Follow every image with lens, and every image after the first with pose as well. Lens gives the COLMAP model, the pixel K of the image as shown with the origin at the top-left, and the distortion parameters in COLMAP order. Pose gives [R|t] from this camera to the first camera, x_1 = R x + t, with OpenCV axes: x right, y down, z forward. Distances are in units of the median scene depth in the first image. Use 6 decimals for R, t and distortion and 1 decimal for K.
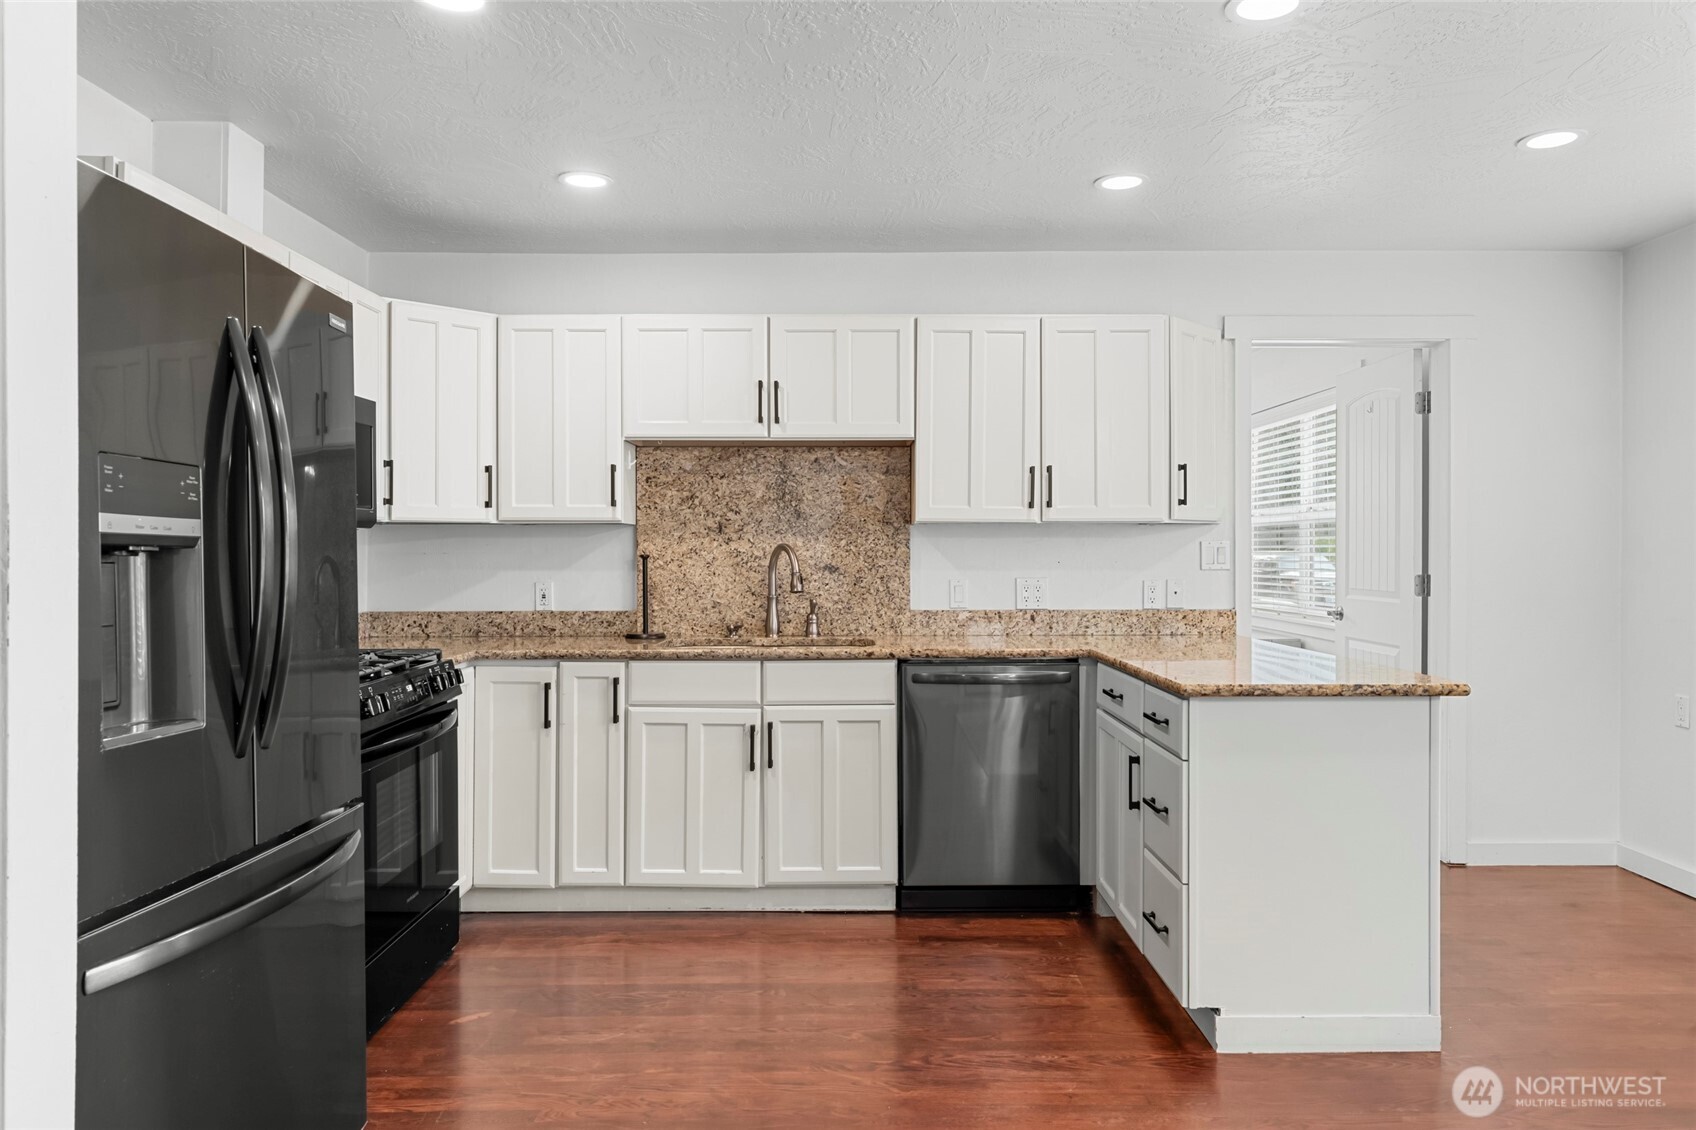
lens RADIAL K [[1152.1, 0, 852.6], [0, 1152.1, 552.7], [0, 0, 1]] dist [-0.001937, -0.000334]
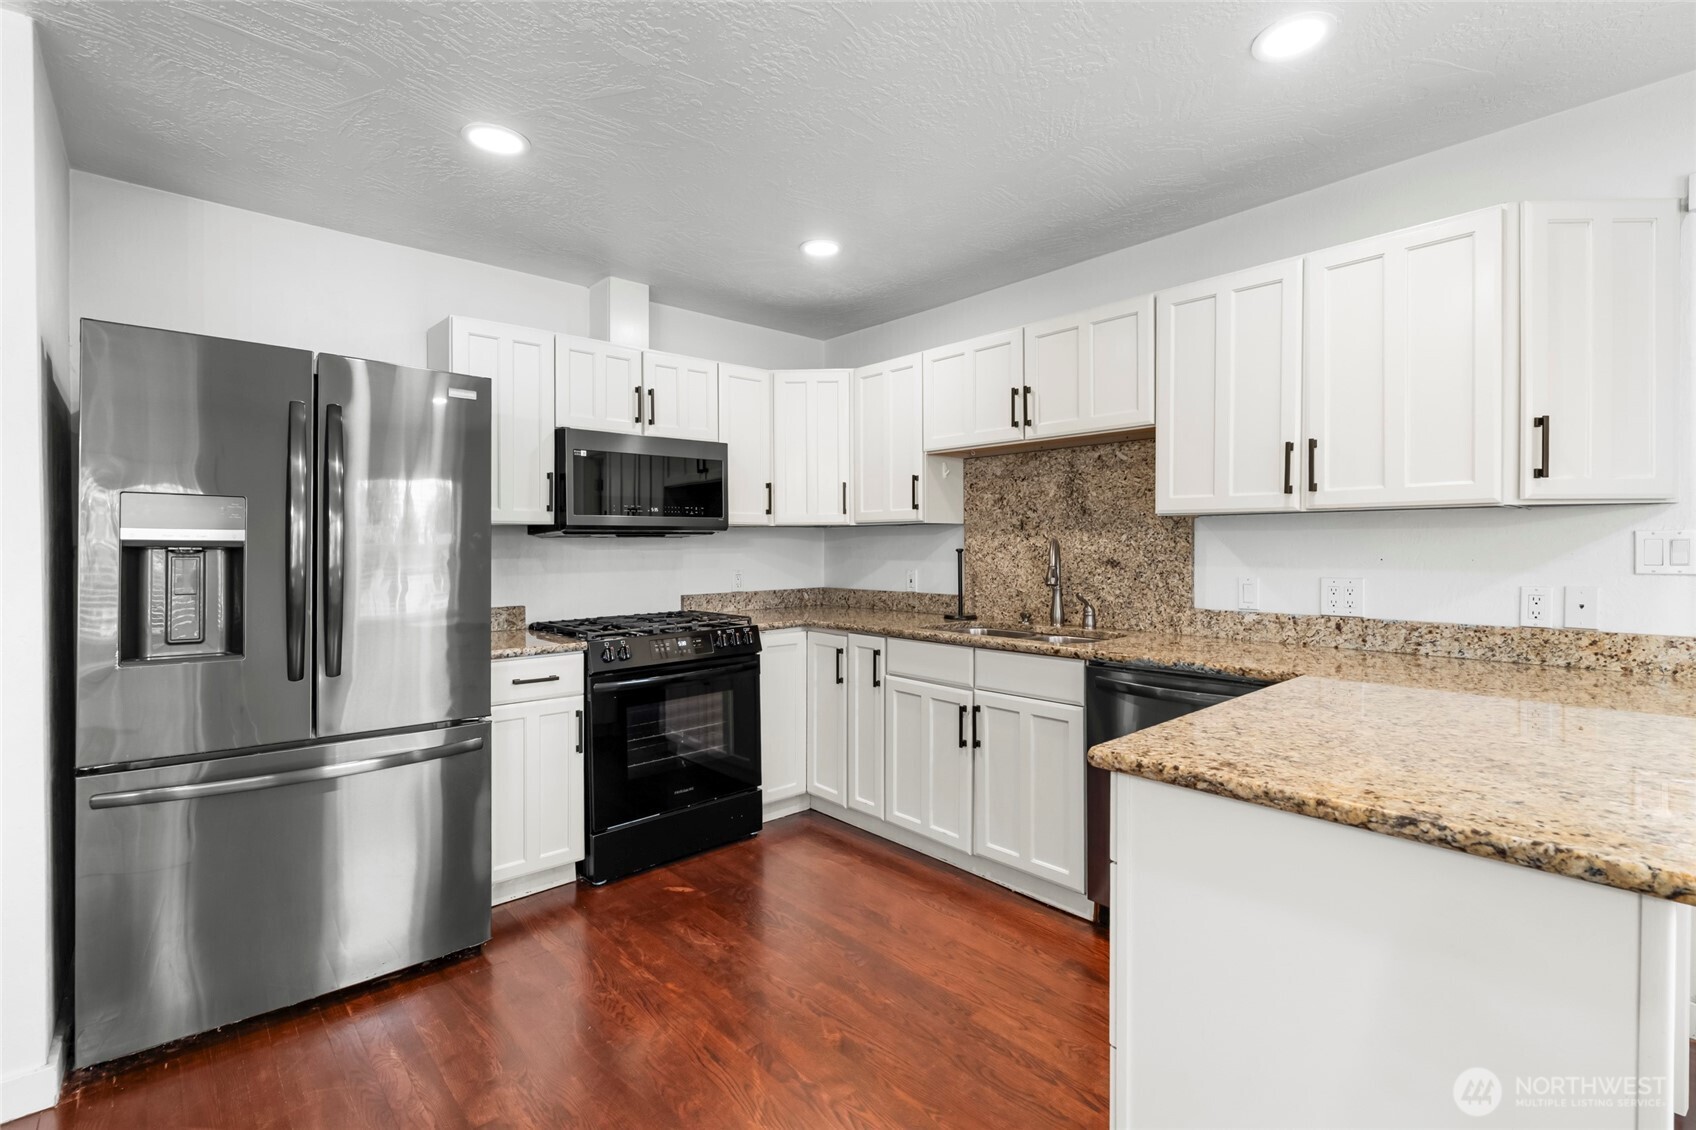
lens RADIAL K [[762.3, 0, 852.1], [0, 762.3, 552.8], [0, 0, 1]] dist [-0.008131, 0.001771]
pose [[0.671305, 0.006115, -0.741156, 0.347440], [0.000219, 0.999964, 0.008449, -0.000883], [0.741181, -0.005834, 0.671279, 0.405342]]
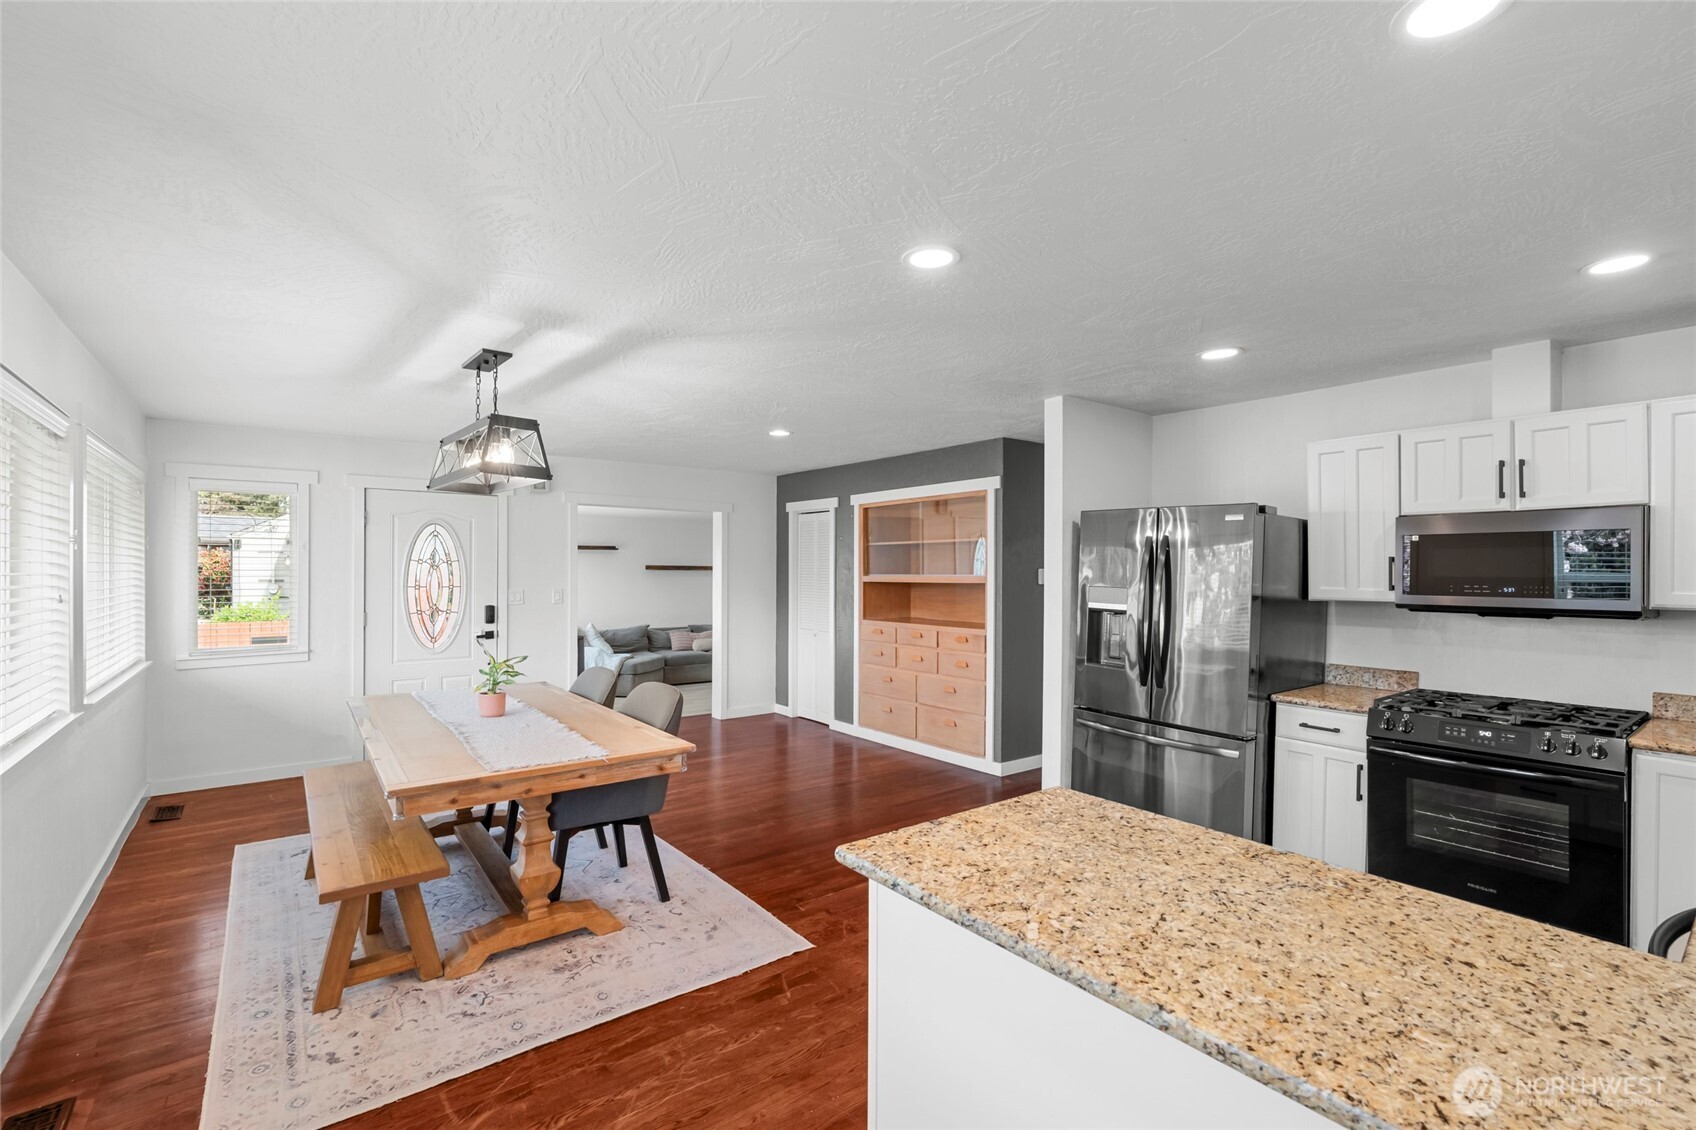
lens RADIAL K [[762.3, 0, 860.5], [0, 762.3, 565.6], [0, 0, 1]] dist [-0.008131, 0.001771]
pose [[-0.783454, -0.001310, -0.621448, 0.581960], [-0.006594, 0.999959, 0.006205, -0.062731], [0.621415, 0.008959, -0.783431, 0.967855]]
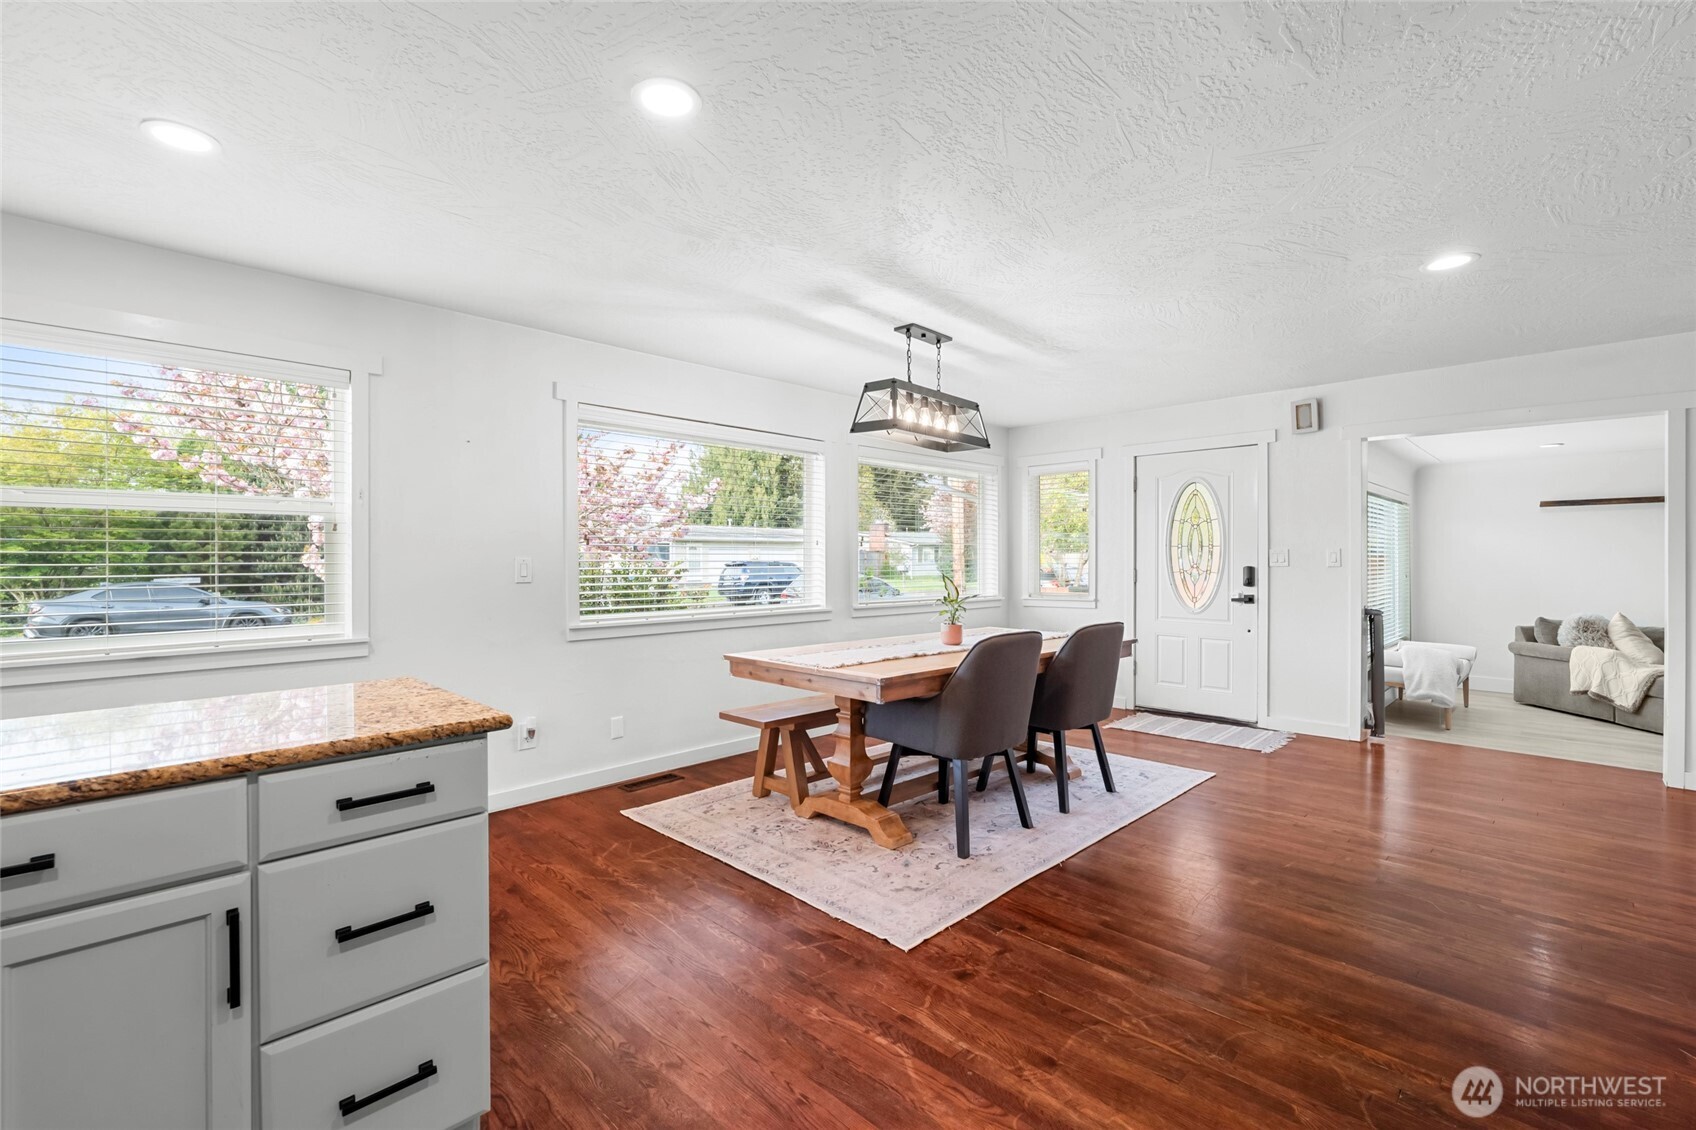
lens RADIAL K [[762.3, 0, 836.3], [0, 762.3, 555.8], [0, 0, 1]] dist [-0.008131, 0.001771]
pose [[-0.704793, 0.003154, 0.709406, -0.189035], [0.008669, 0.999954, 0.004167, -0.004311], [-0.709360, 0.009087, -0.704788, 0.828806]]
